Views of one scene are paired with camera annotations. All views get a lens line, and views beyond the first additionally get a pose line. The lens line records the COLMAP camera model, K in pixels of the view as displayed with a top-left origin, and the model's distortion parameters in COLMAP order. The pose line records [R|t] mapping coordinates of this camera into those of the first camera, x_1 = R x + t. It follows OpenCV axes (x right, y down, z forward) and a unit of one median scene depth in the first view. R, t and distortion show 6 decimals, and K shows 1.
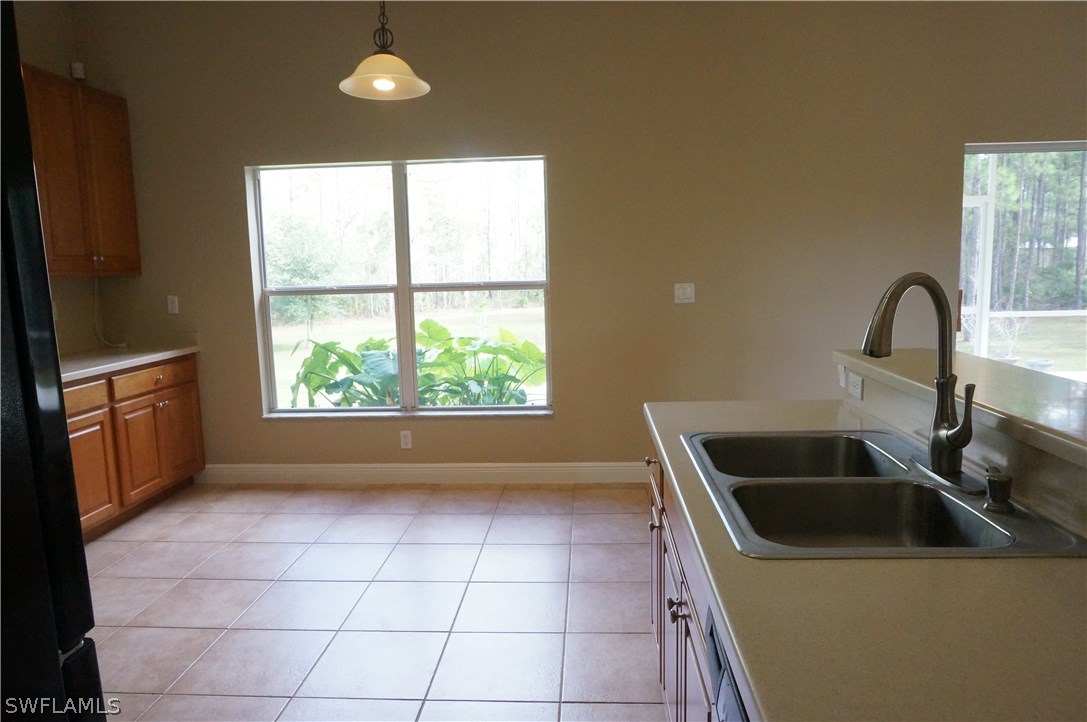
lens RADIAL K [[733.3, 0, 544.9], [0, 733.3, 359.9], [0, 0, 1]] dist [-0.037331, 0.030107]
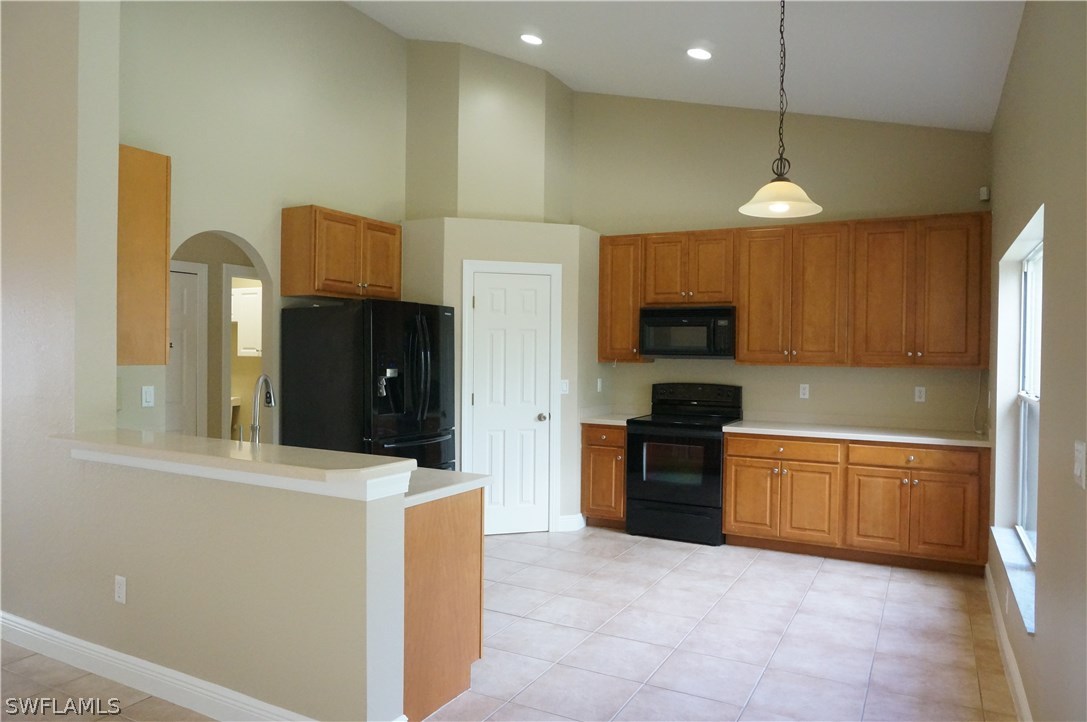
lens RADIAL K [[733.3, 0, 544.9], [0, 733.3, 359.9], [0, 0, 1]] dist [-0.037331, 0.030107]
pose [[-0.413331, 0.030264, -0.910078, 0.708073], [-0.122140, 0.988573, 0.088347, -0.150071], [0.902352, 0.147674, -0.404912, 0.864773]]
